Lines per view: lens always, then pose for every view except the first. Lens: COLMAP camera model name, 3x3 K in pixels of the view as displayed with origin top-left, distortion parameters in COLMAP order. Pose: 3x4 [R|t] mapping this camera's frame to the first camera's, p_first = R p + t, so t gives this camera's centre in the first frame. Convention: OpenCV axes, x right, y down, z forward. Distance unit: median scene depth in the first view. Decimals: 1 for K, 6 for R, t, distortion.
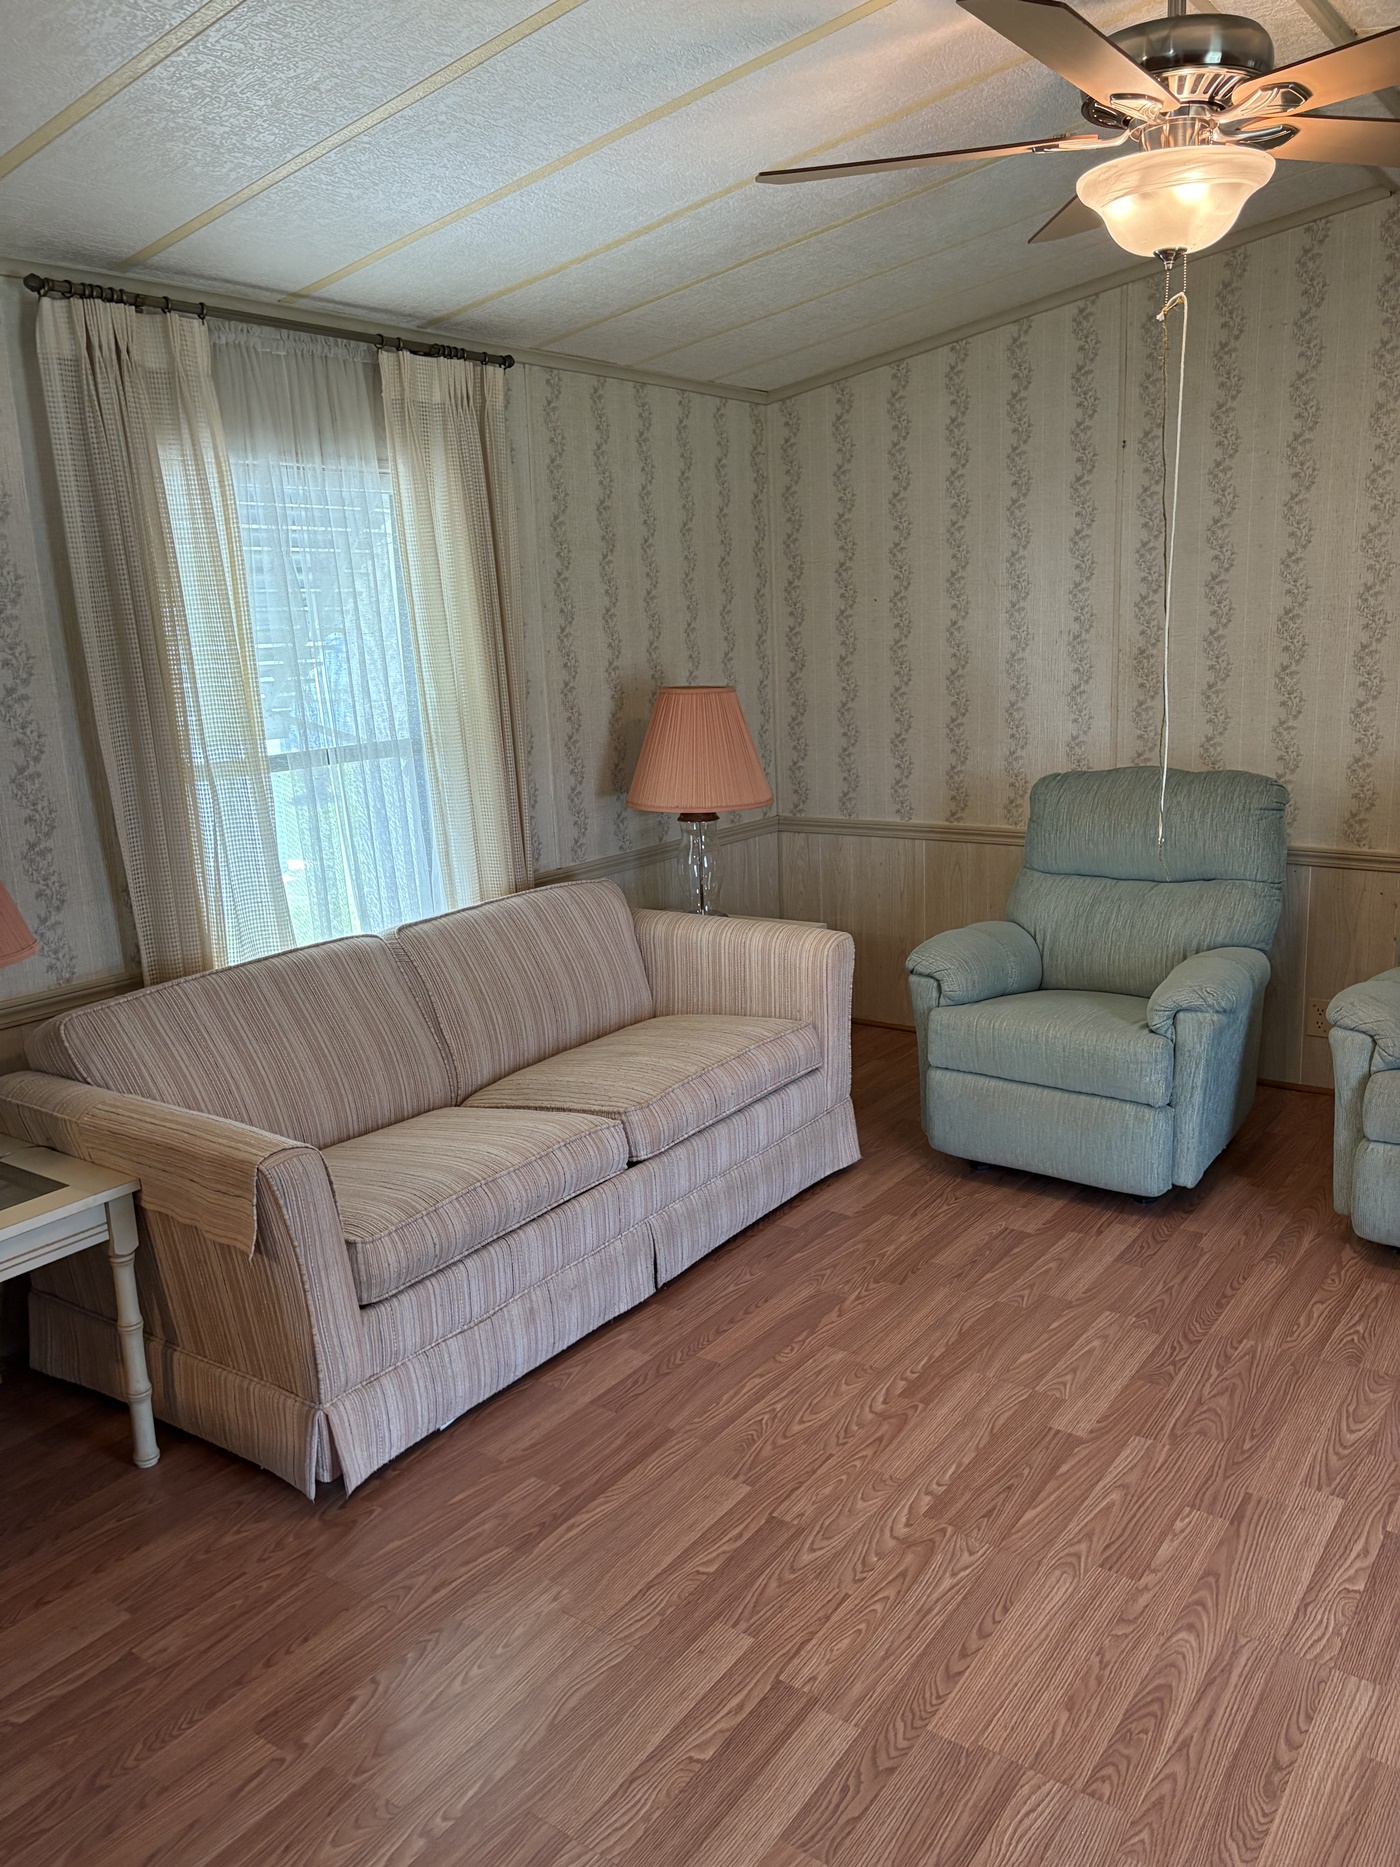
lens RADIAL K [[1436.0, 0, 766.5], [0, 1436.0, 996.6], [0, 0, 1]] dist [0.070807, -0.010164]
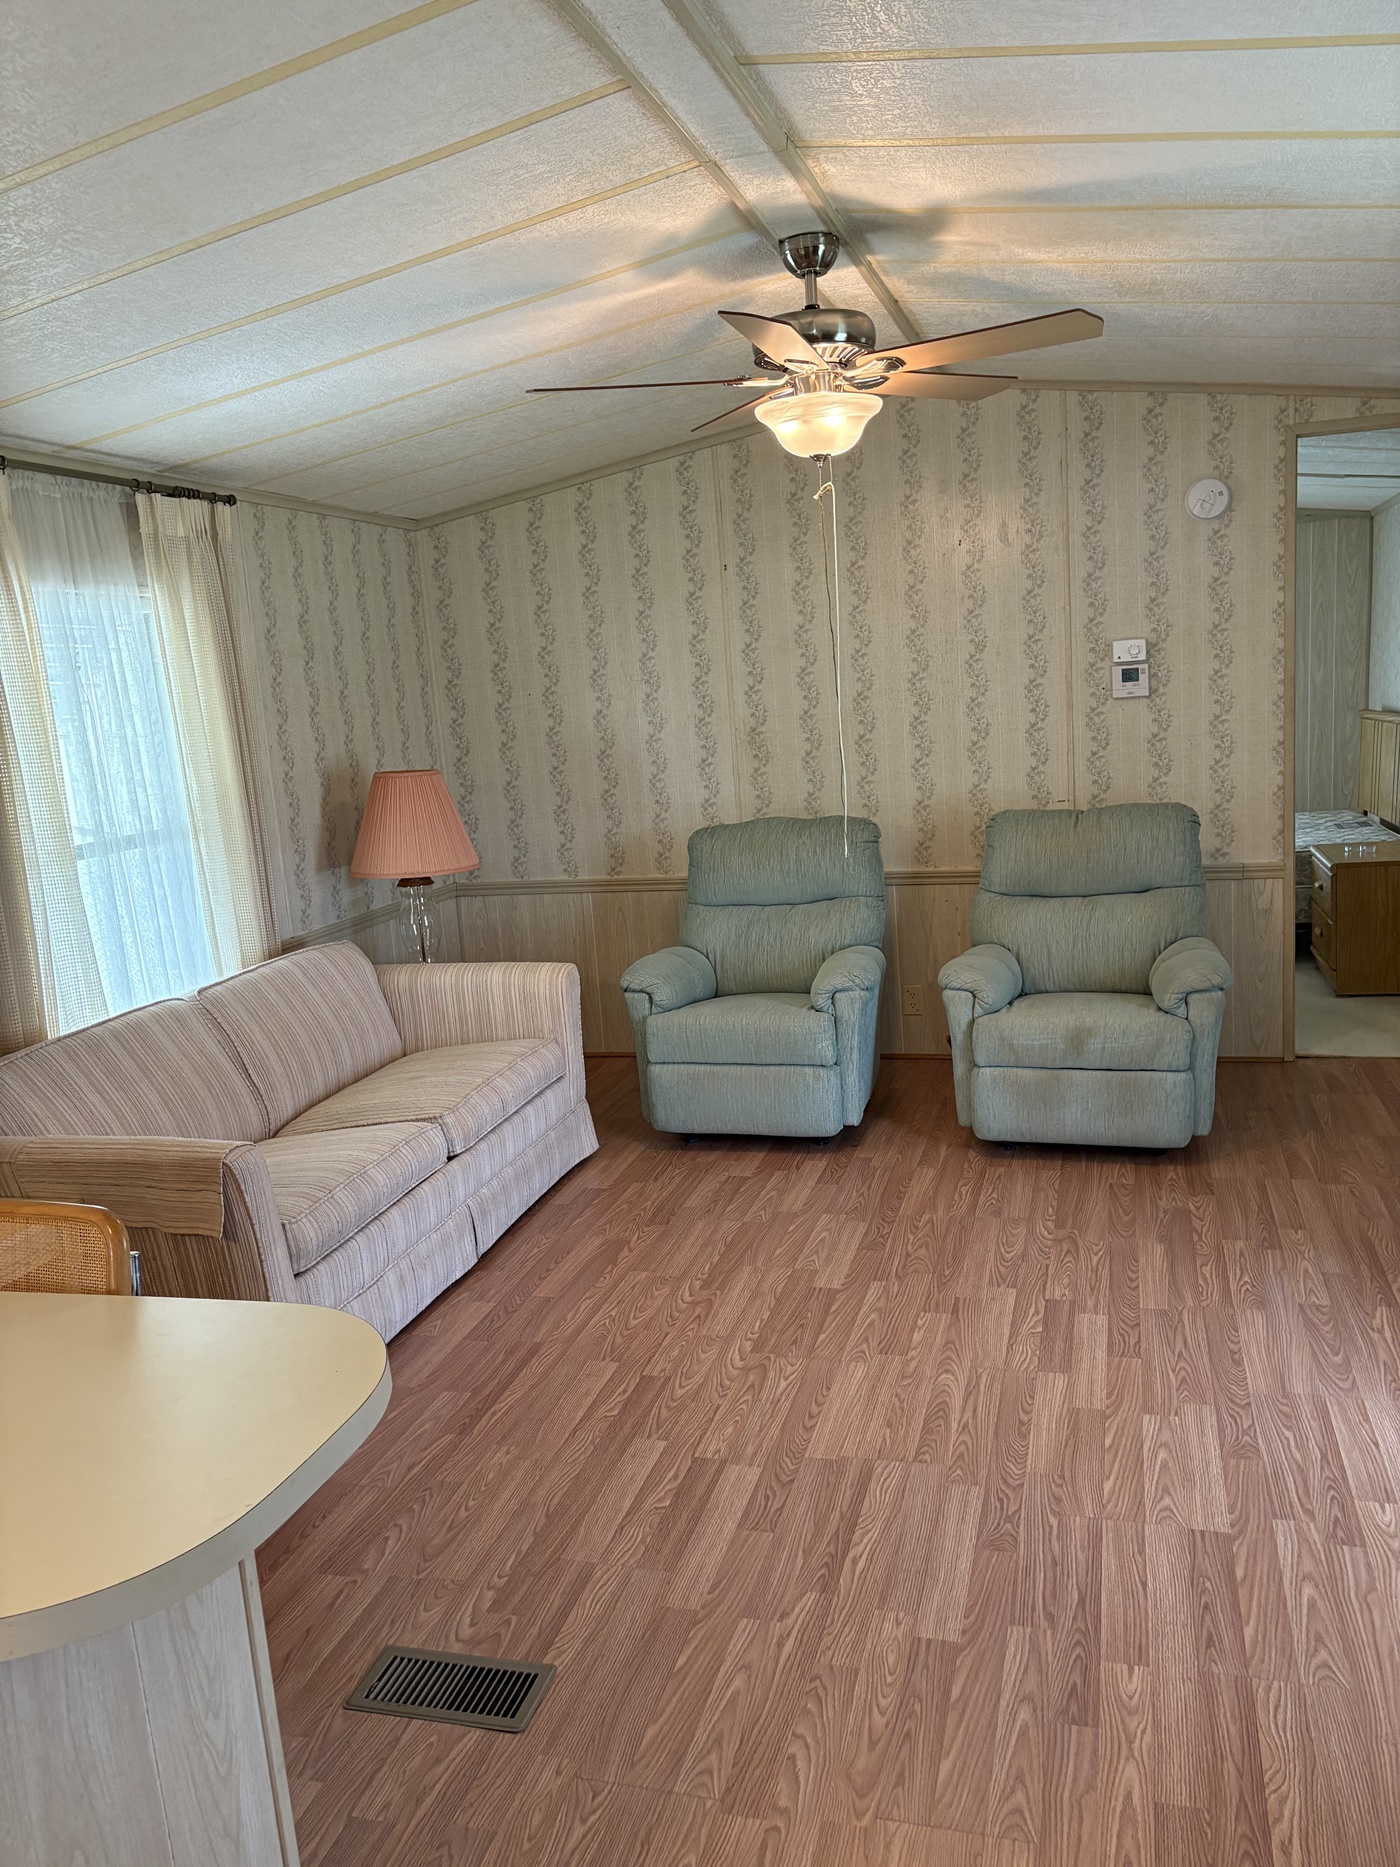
lens RADIAL K [[1415.2, 0, 750.0], [0, 1415.2, 1022.7], [0, 0, 1]] dist [0.171618, -0.085397]
pose [[0.944503, -0.110473, 0.309369, -0.191591], [0.122529, 0.992268, -0.019750, 0.051336], [-0.304795, 0.056561, 0.950737, -0.212486]]
